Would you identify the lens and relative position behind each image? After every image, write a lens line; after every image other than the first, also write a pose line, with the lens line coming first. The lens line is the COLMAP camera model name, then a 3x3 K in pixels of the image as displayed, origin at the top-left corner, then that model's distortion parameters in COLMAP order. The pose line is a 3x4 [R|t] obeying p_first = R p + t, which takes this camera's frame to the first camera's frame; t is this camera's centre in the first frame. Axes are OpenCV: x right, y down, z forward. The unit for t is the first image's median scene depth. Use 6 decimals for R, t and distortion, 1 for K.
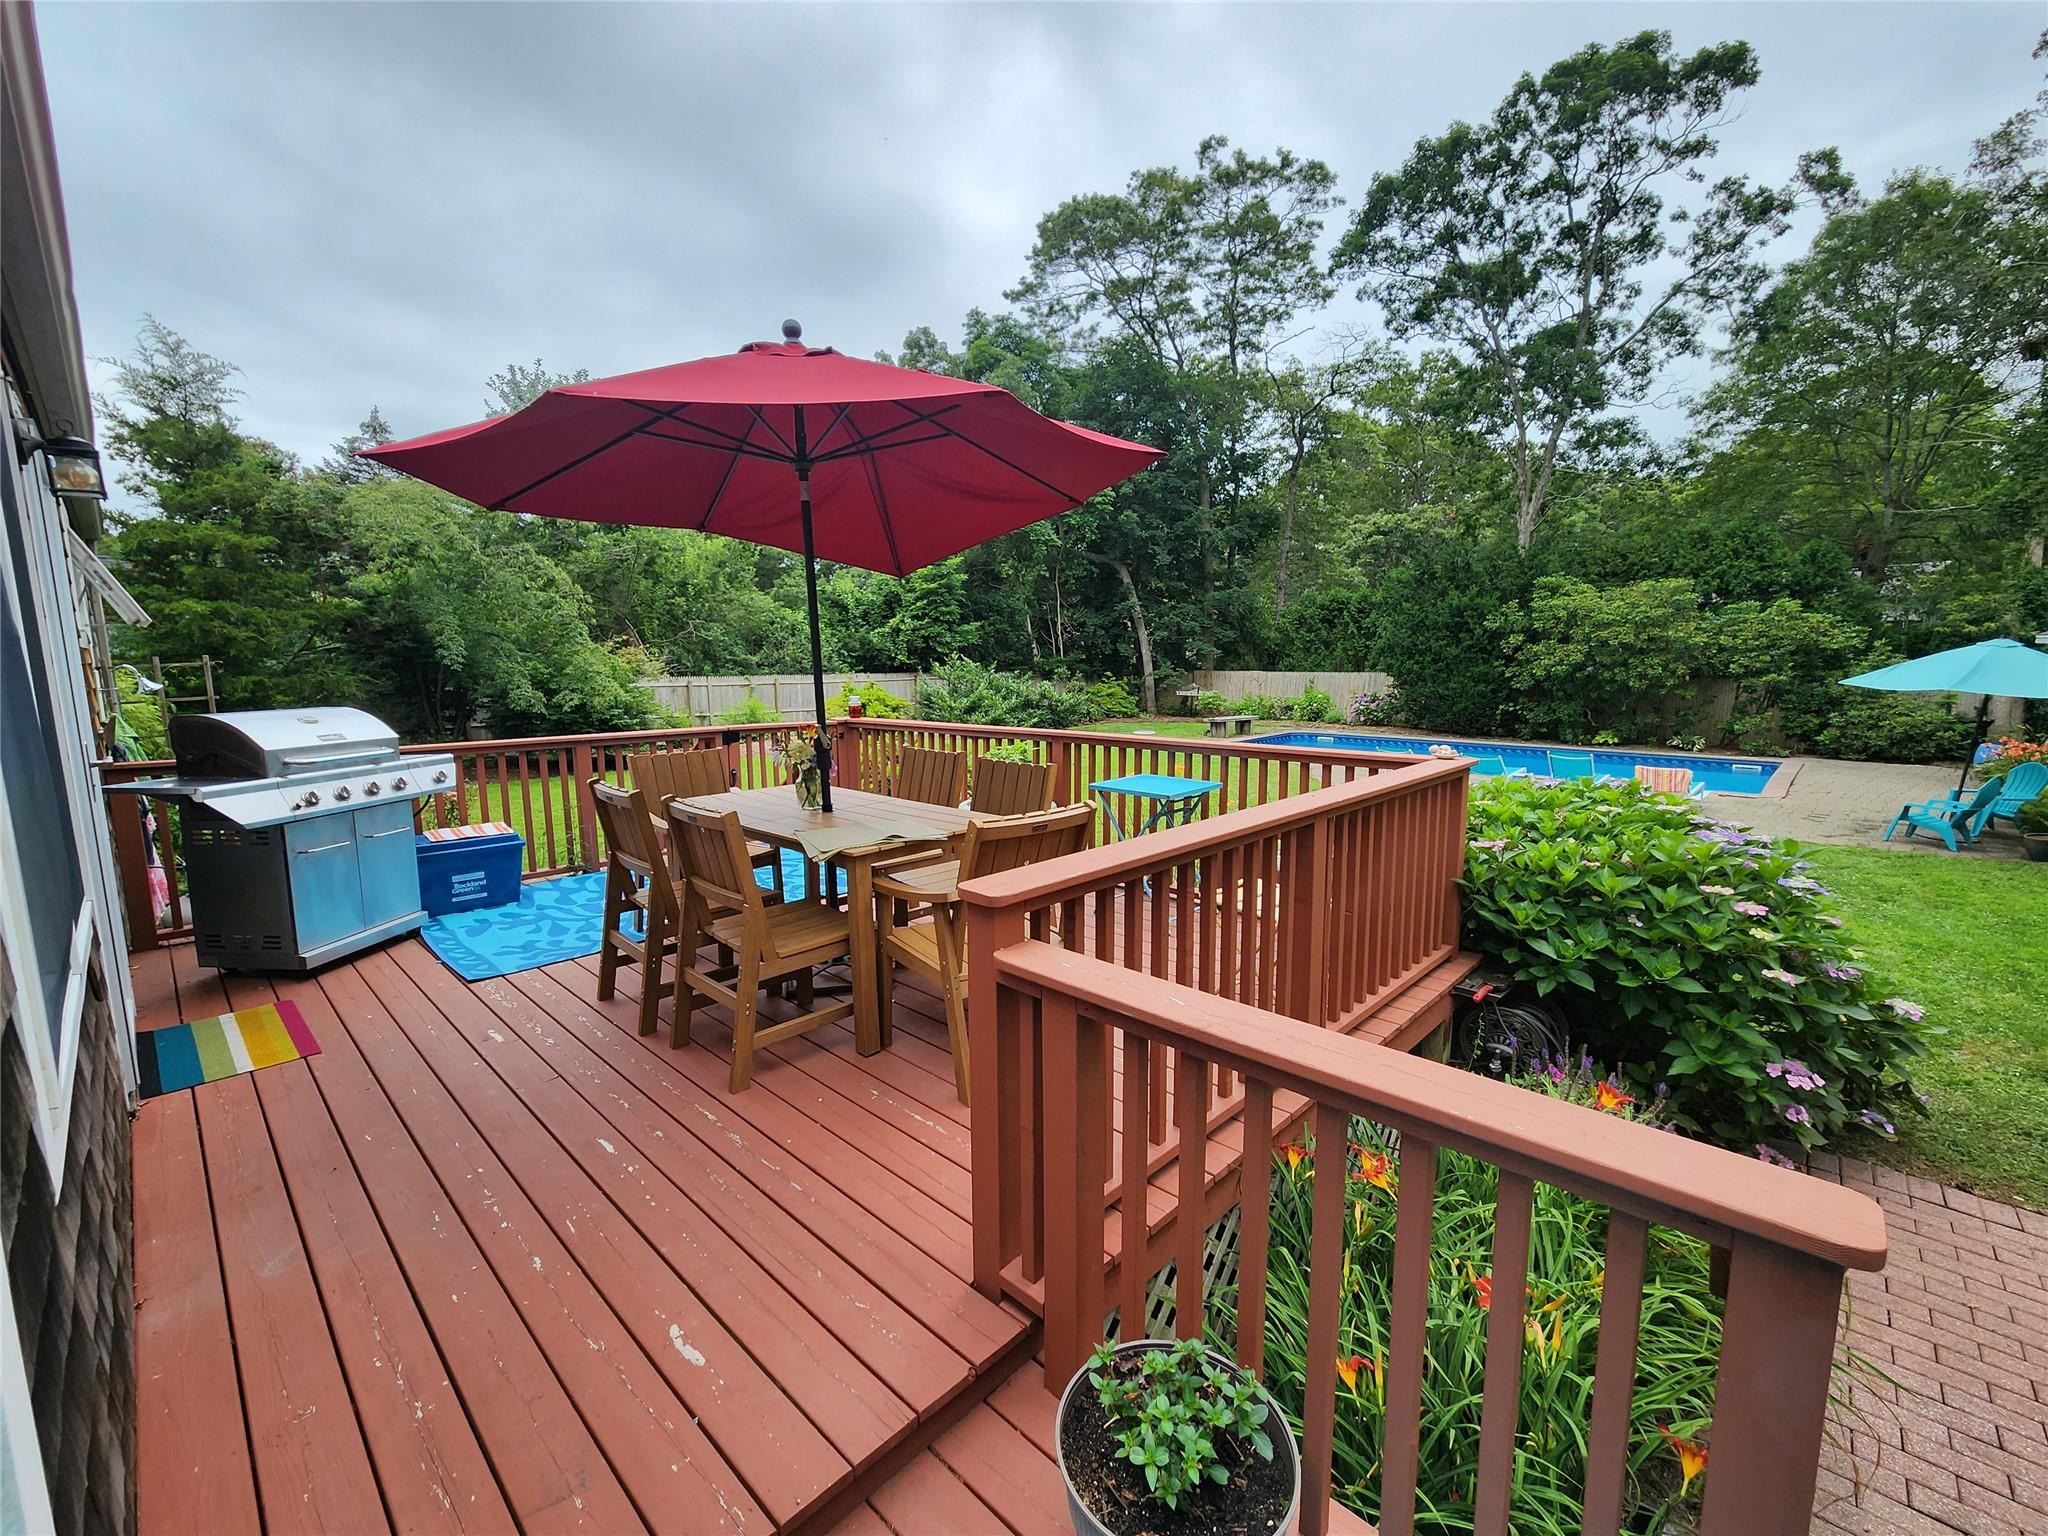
lens RADIAL K [[843.5, 0, 1025.7], [0, 843.5, 770.1], [0, 0, 1]] dist [0.006192, 0.000906]
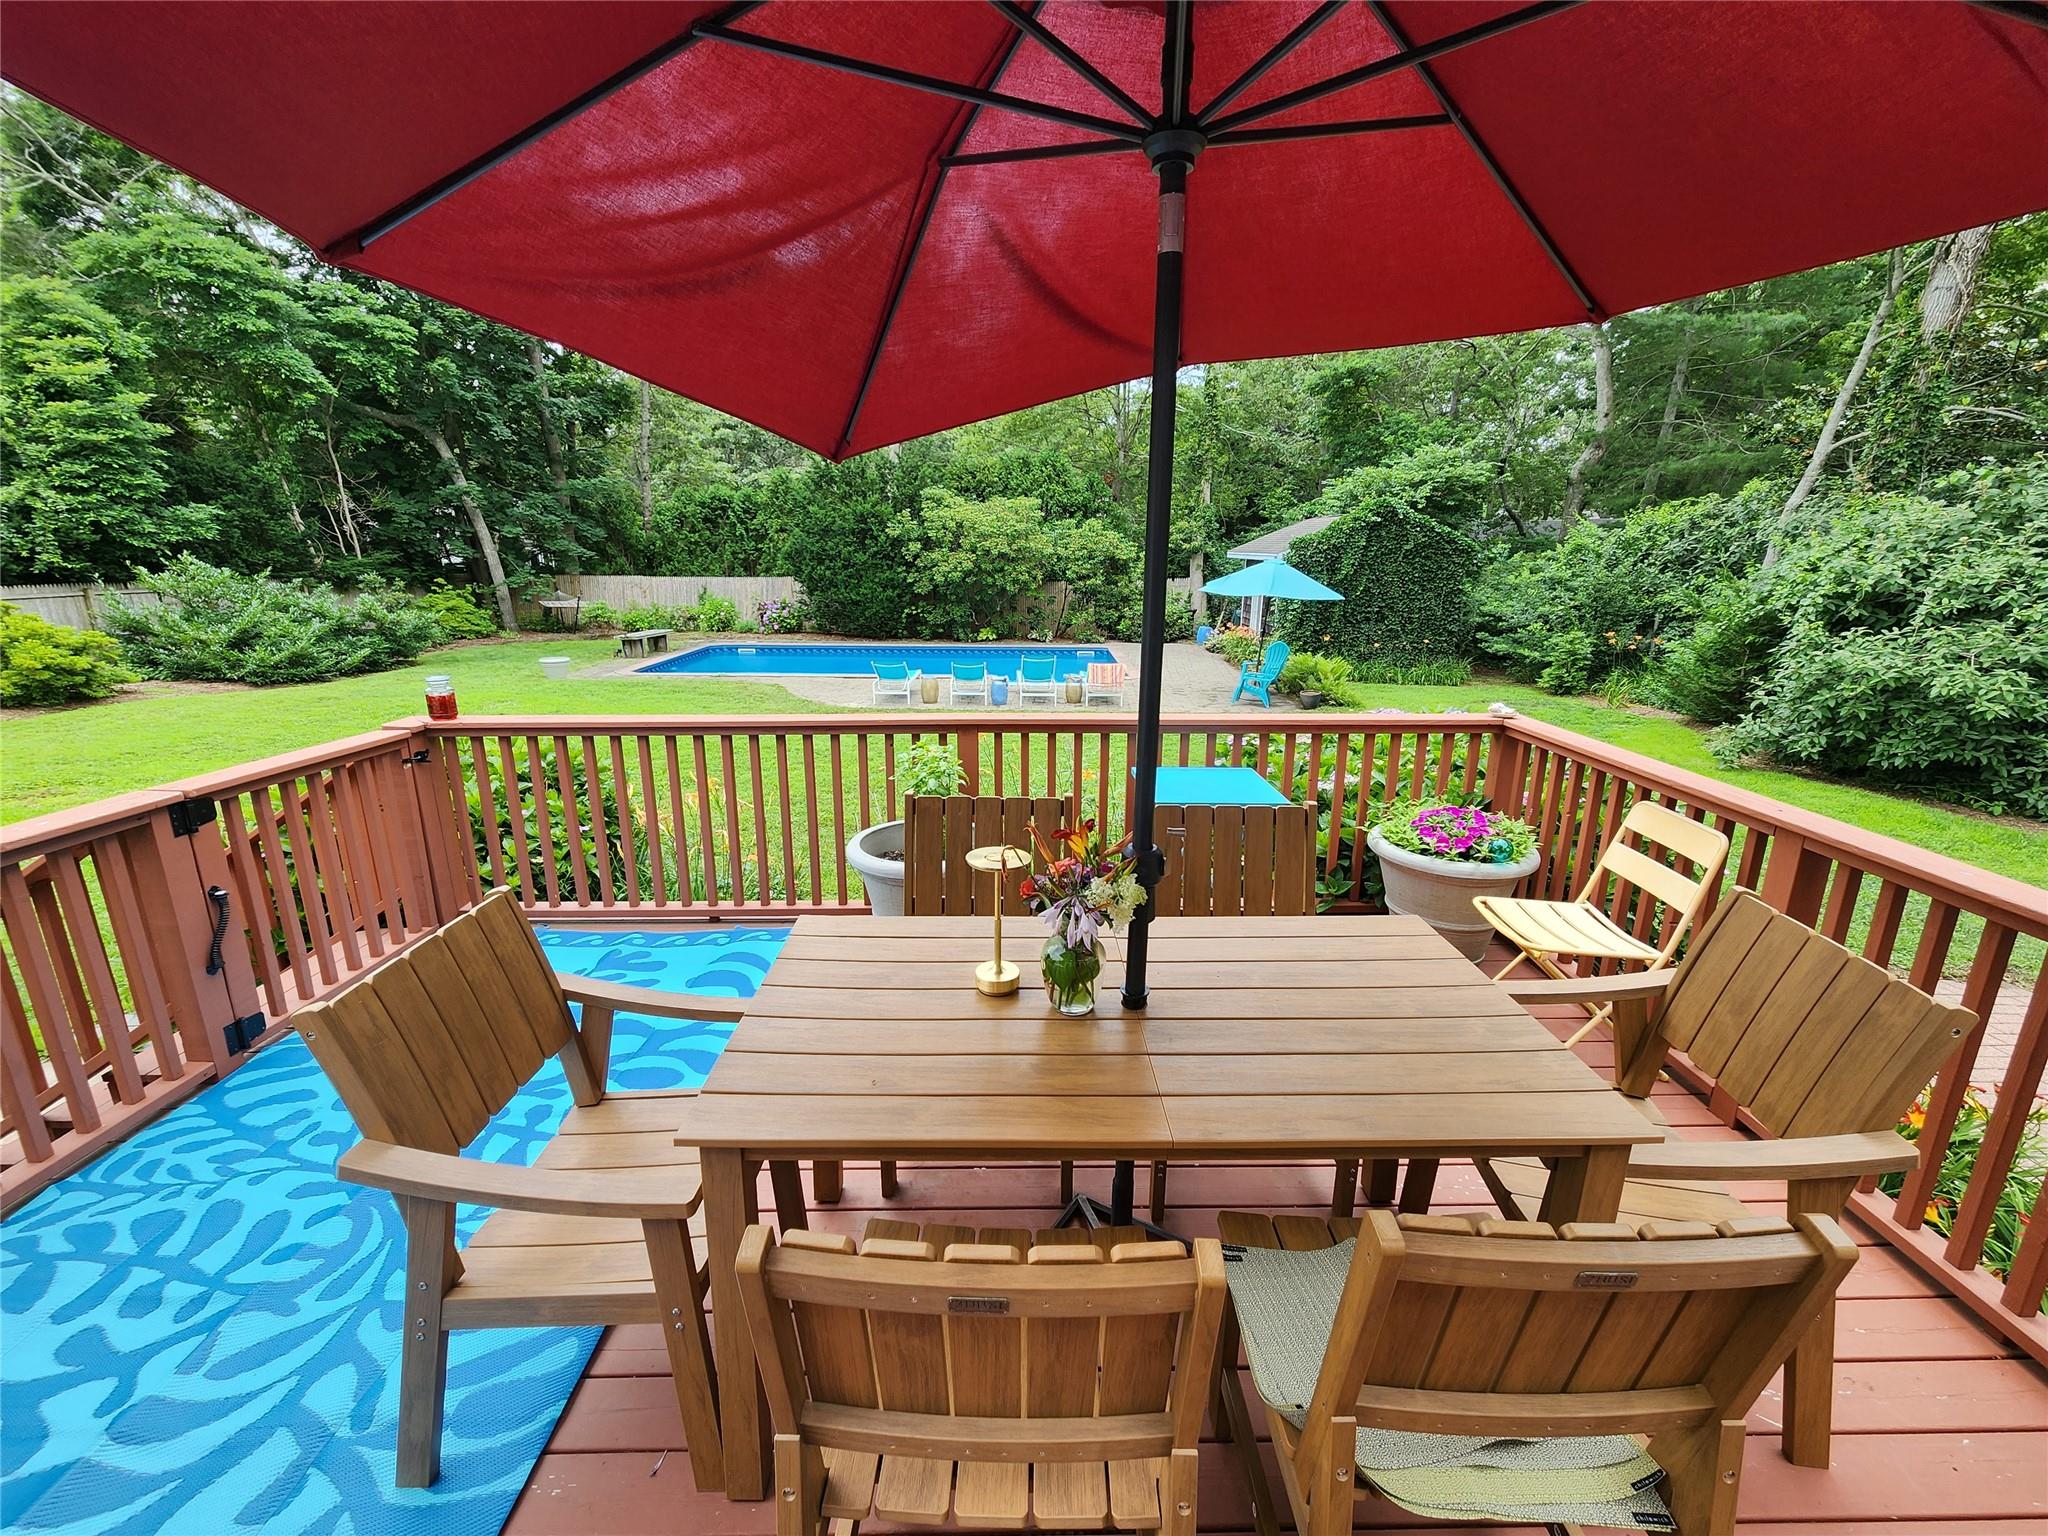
lens RADIAL K [[843.5, 0, 1015.4], [0, 843.5, 763.3], [0, 0, 1]] dist [0.006192, 0.000906]
pose [[0.722863, -0.157378, 0.672831, -0.081998], [0.083002, 0.986444, 0.141559, -0.021412], [-0.685988, -0.046482, 0.726127, 0.105398]]
